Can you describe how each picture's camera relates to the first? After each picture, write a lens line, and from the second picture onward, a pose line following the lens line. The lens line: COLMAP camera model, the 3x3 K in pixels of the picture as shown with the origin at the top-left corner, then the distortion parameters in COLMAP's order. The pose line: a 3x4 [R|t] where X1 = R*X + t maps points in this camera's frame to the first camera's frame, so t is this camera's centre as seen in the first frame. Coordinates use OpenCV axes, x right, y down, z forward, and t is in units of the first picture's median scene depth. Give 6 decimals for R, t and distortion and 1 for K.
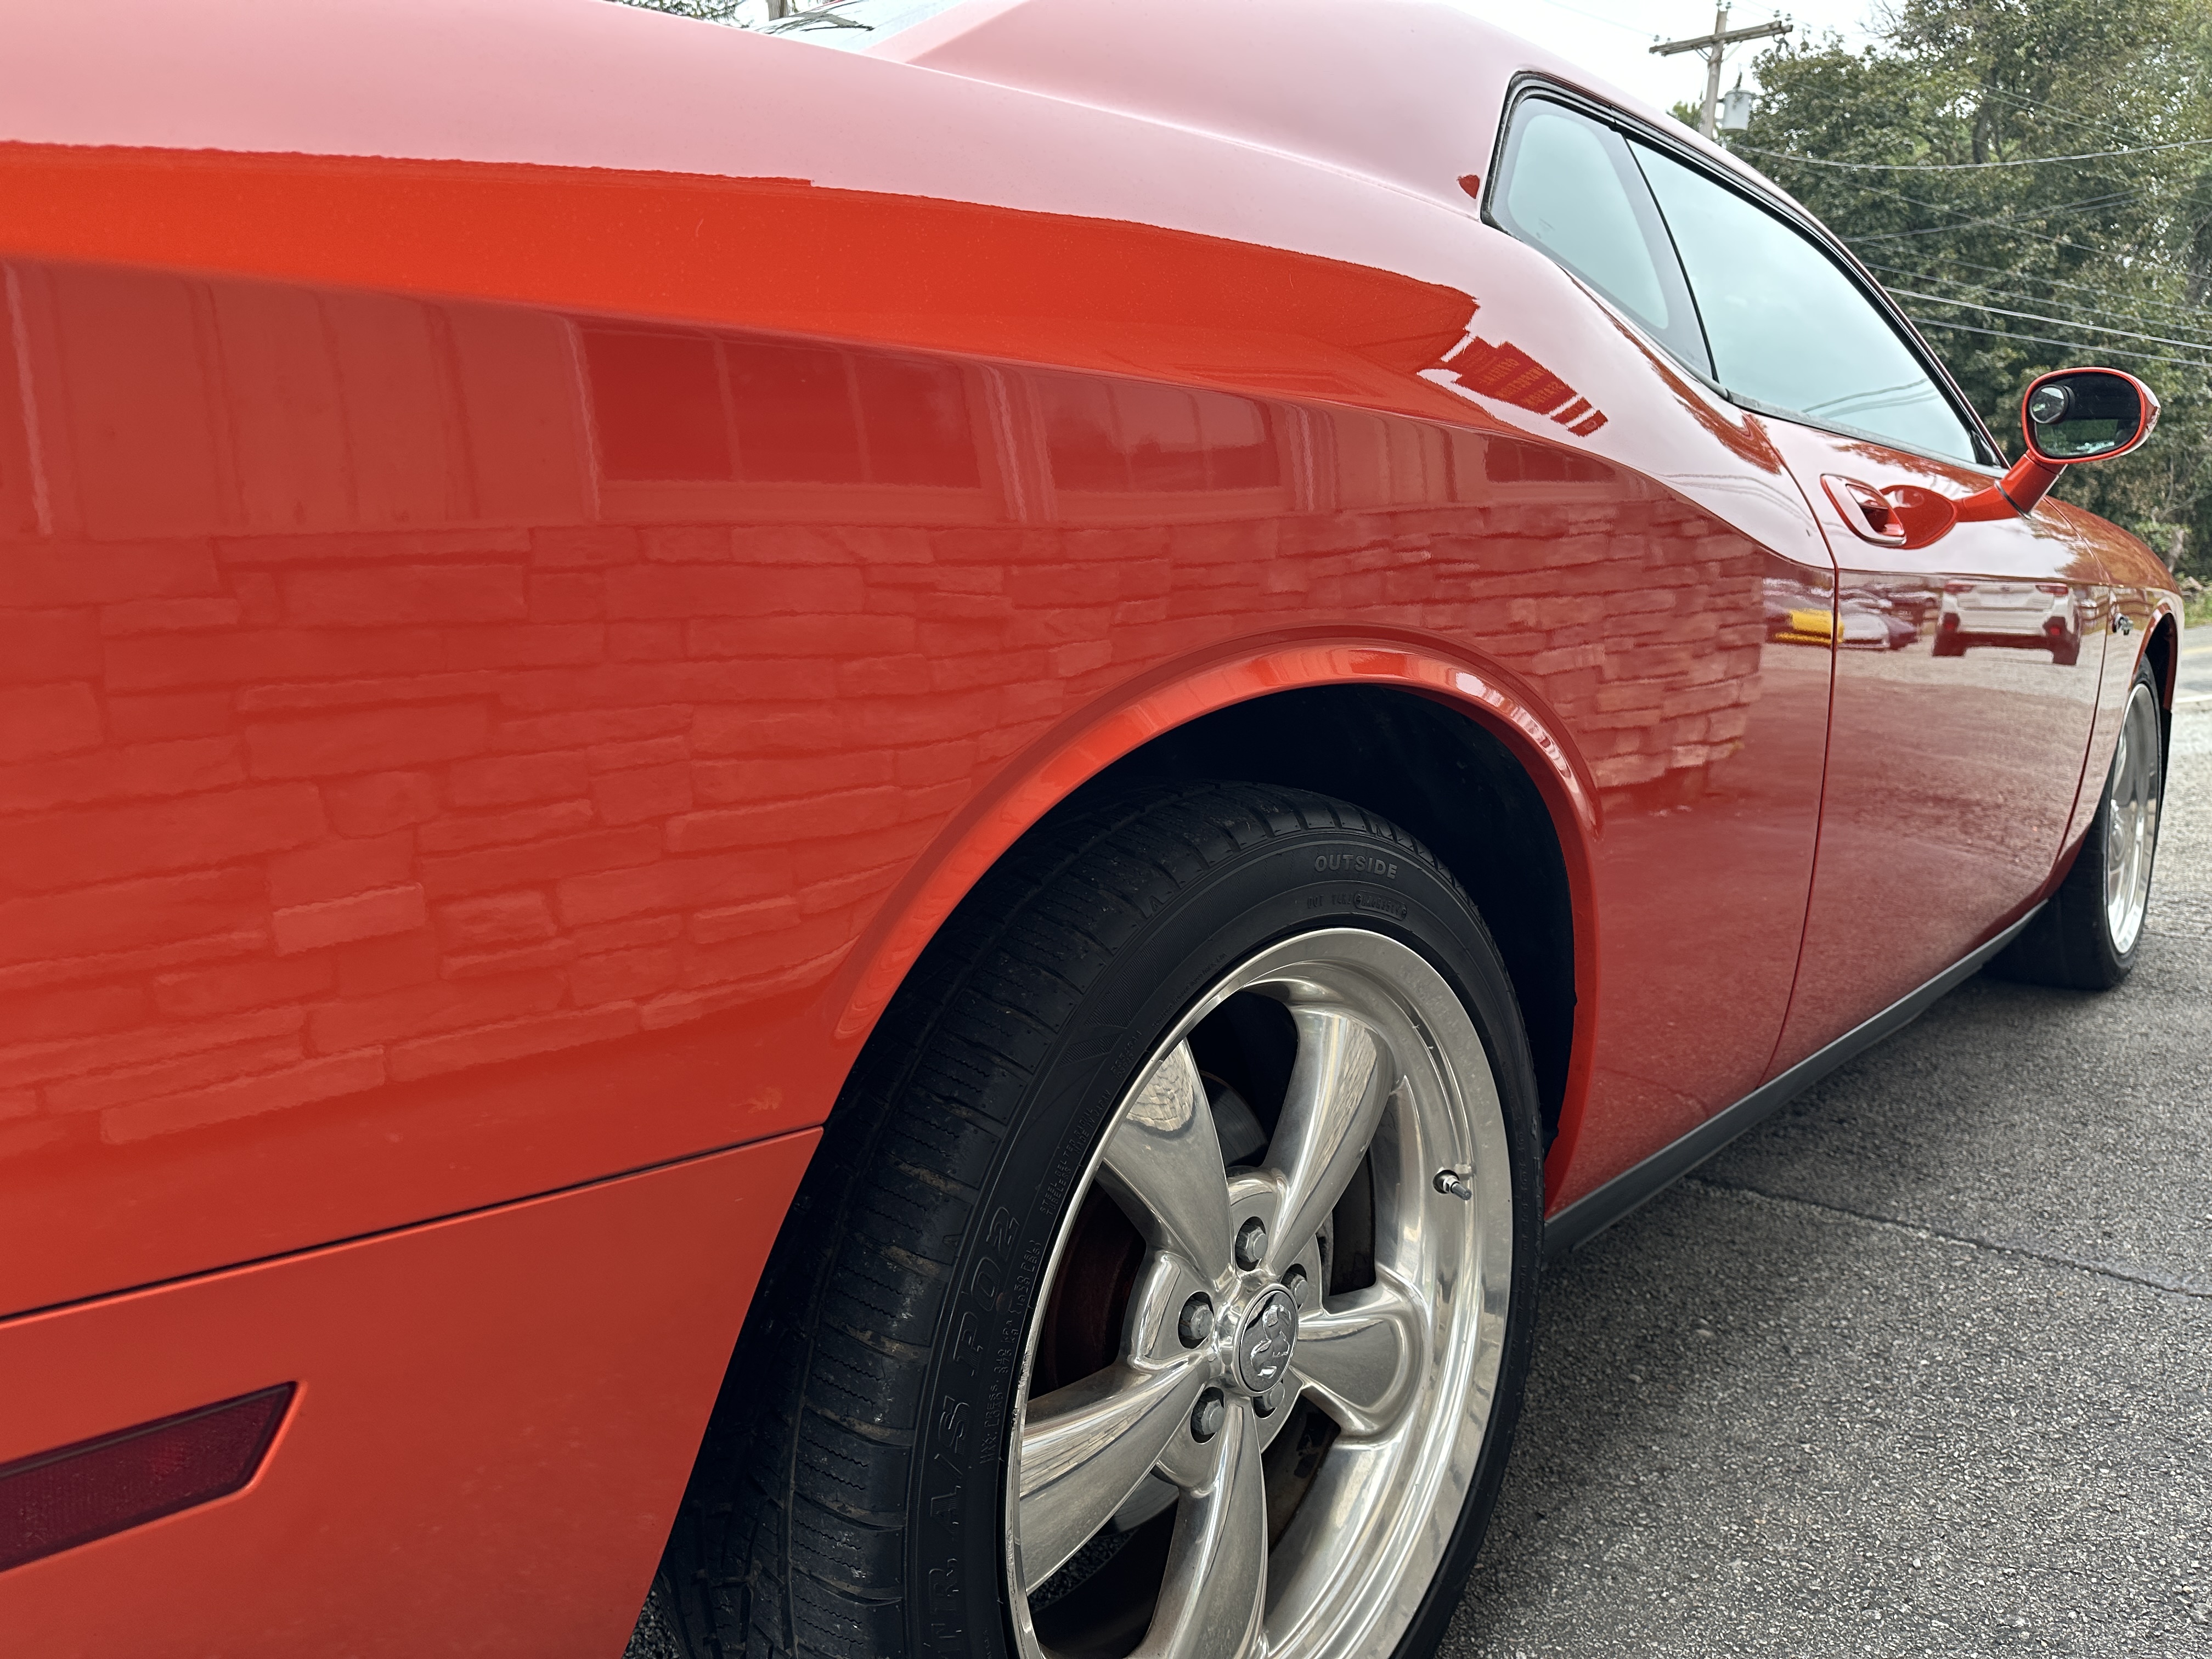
lens RADIAL K [[1546.1, 0, 1118.8], [0, 1546.1, 839.5], [0, 0, 1]] dist [0.018881, -0.030927]
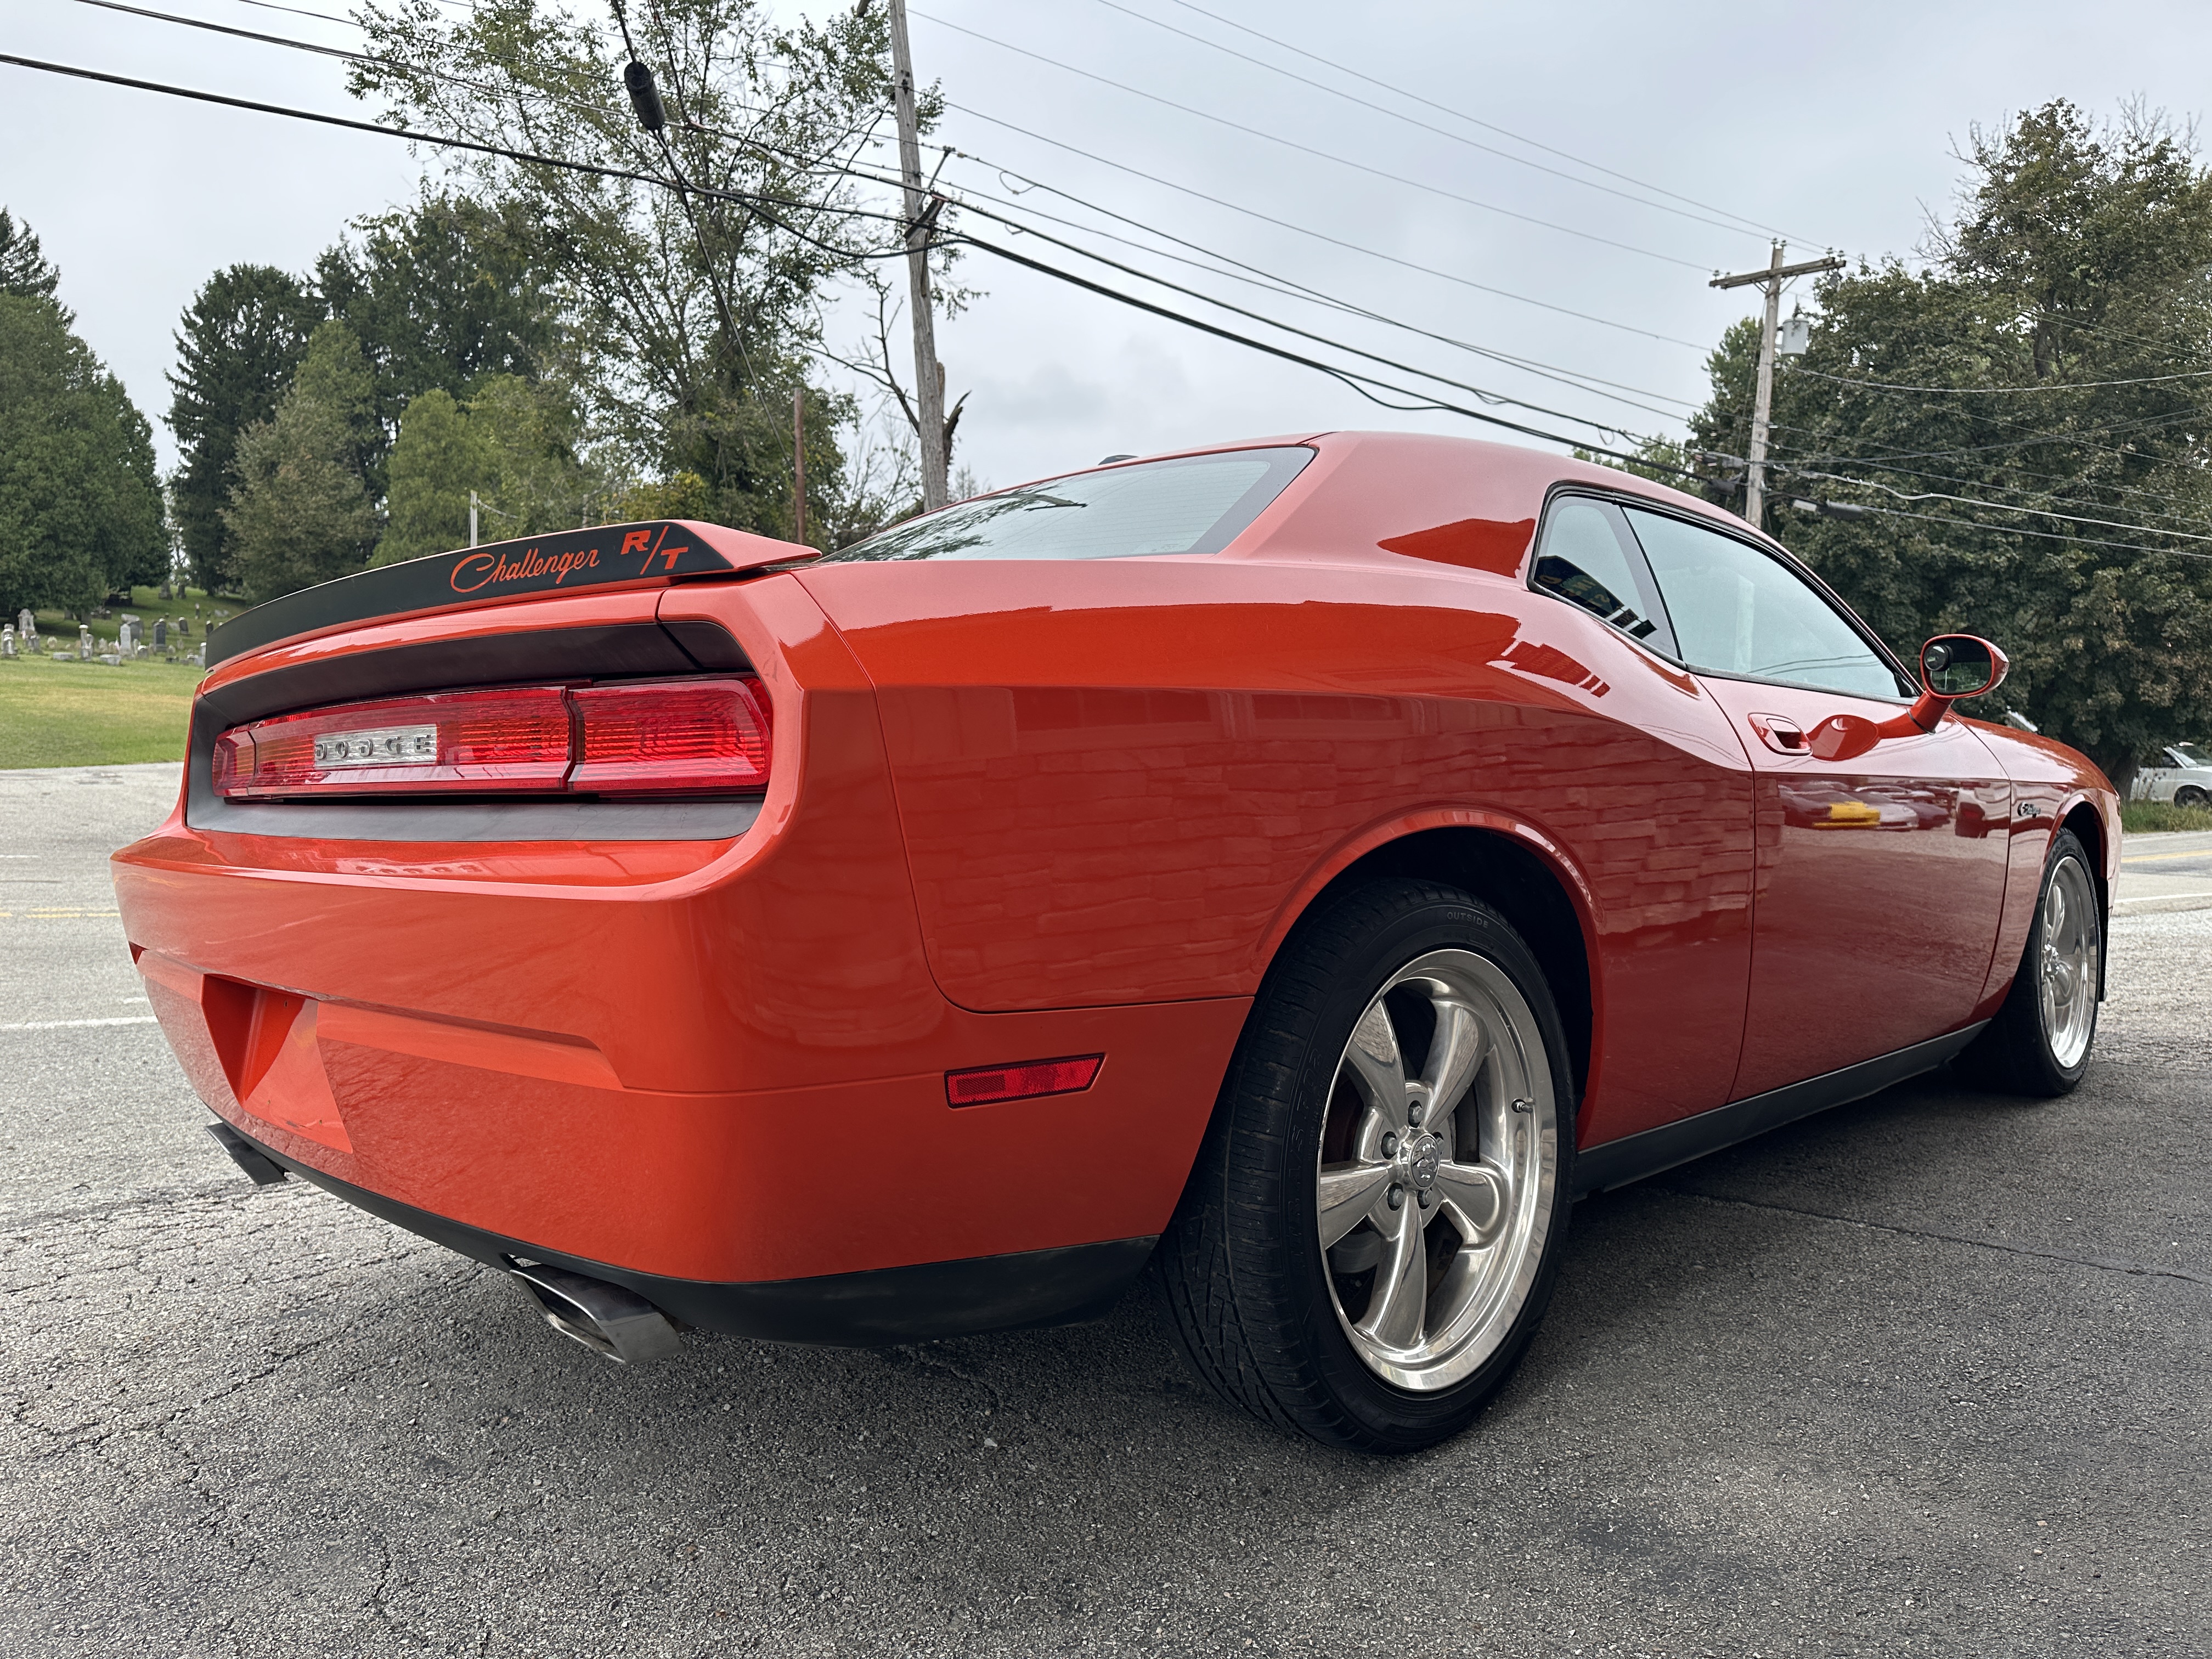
lens RADIAL K [[1572.4, 0, 1115.0], [0, 1572.4, 824.9], [0, 0, 1]] dist [-0.002004, -0.002162]
pose [[0.998593, 0.004914, -0.052799, -0.083979], [-0.011785, 0.991361, -0.130634, 0.072754], [0.051701, 0.131073, 0.990024, -0.453544]]
